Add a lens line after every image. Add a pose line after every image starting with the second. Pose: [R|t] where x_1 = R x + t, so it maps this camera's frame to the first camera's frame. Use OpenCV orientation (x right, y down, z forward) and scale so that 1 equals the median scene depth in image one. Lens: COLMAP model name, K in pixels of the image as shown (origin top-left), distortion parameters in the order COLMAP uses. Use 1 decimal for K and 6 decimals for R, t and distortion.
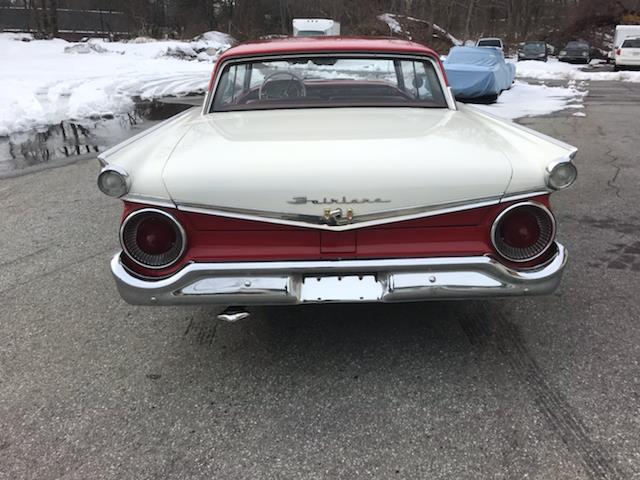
lens RADIAL K [[518.2, 0, 320.0], [0, 518.2, 240.0], [0, 0, 1]] dist [0.011908, -0.014184]
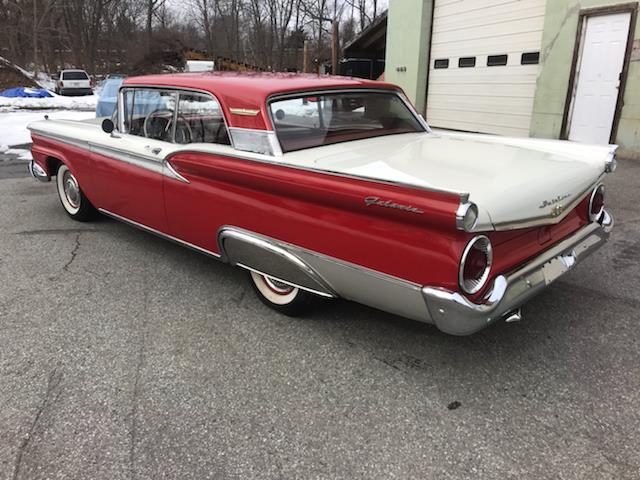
lens RADIAL K [[526.5, 0, 308.8], [0, 526.5, 237.9], [0, 0, 1]] dist [0.025291, -0.012617]
pose [[0.714158, -0.199922, 0.670828, -0.663622], [0.242246, 0.969716, 0.031104, -0.088495], [-0.656731, 0.140292, 0.740960, 0.217825]]
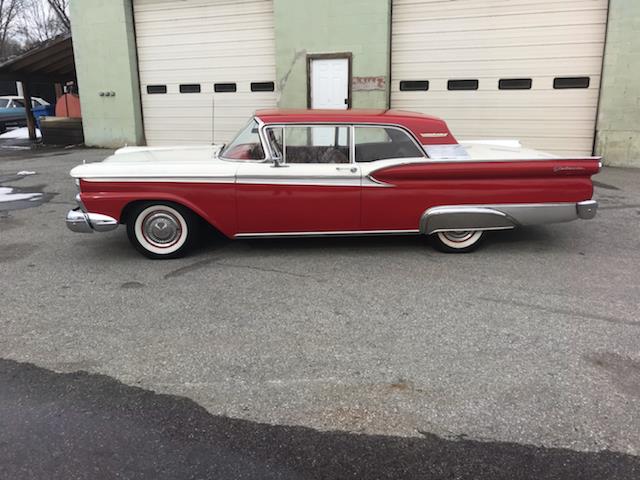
lens RADIAL K [[542.7, 0, 318.7], [0, 542.7, 240.1], [0, 0, 1]] dist [0.017267, -0.005151]
pose [[-0.060744, -0.261048, 0.963413, -1.474108], [0.361678, 0.893847, 0.265003, -0.489091], [-0.930322, 0.364543, 0.040120, 1.130004]]
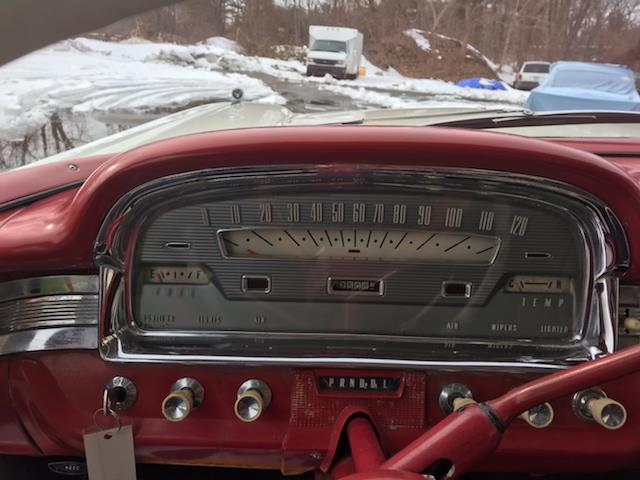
lens RADIAL K [[518.2, 0, 320.0], [0, 518.2, 240.0], [0, 0, 1]] dist [0.011908, -0.014184]
pose [[0.998228, 0.059482, -0.001533, -0.102646], [-0.059501, 0.997769, -0.030282, -0.390005], [-0.000271, 0.030320, 0.999540, 1.231258]]
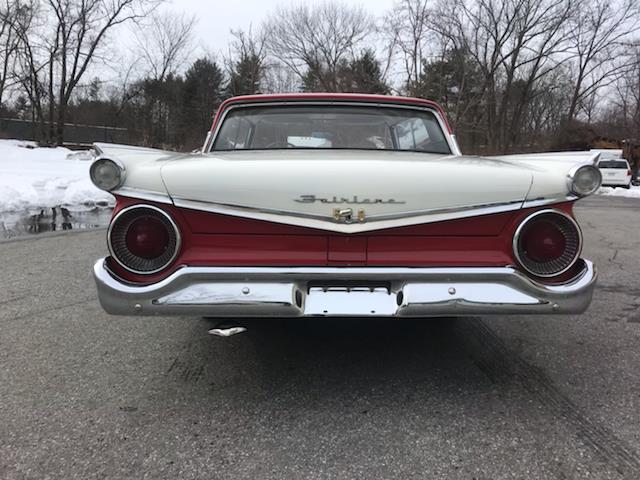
lens RADIAL K [[518.8, 0, 319.8], [0, 518.8, 241.9], [0, 0, 1]] dist [0.013447, -0.004729]
pose [[0.999477, 0.025374, 0.020050, -0.016868], [-0.020529, 0.976857, -0.212906, 0.098001], [-0.024989, 0.212383, 0.976867, 0.054762]]
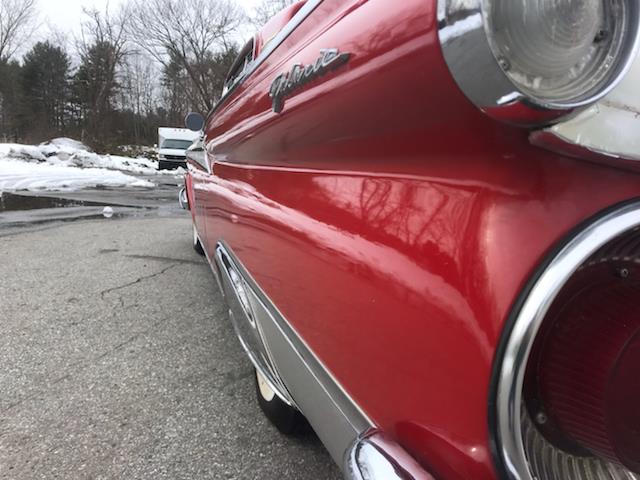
lens RADIAL K [[526.5, 0, 308.8], [0, 526.5, 237.9], [0, 0, 1]] dist [0.025291, -0.012617]
pose [[0.966629, 0.002788, 0.256166, -0.254138], [0.054597, 0.974726, -0.216629, -0.008835], [-0.250295, 0.223386, 0.942046, 0.440899]]
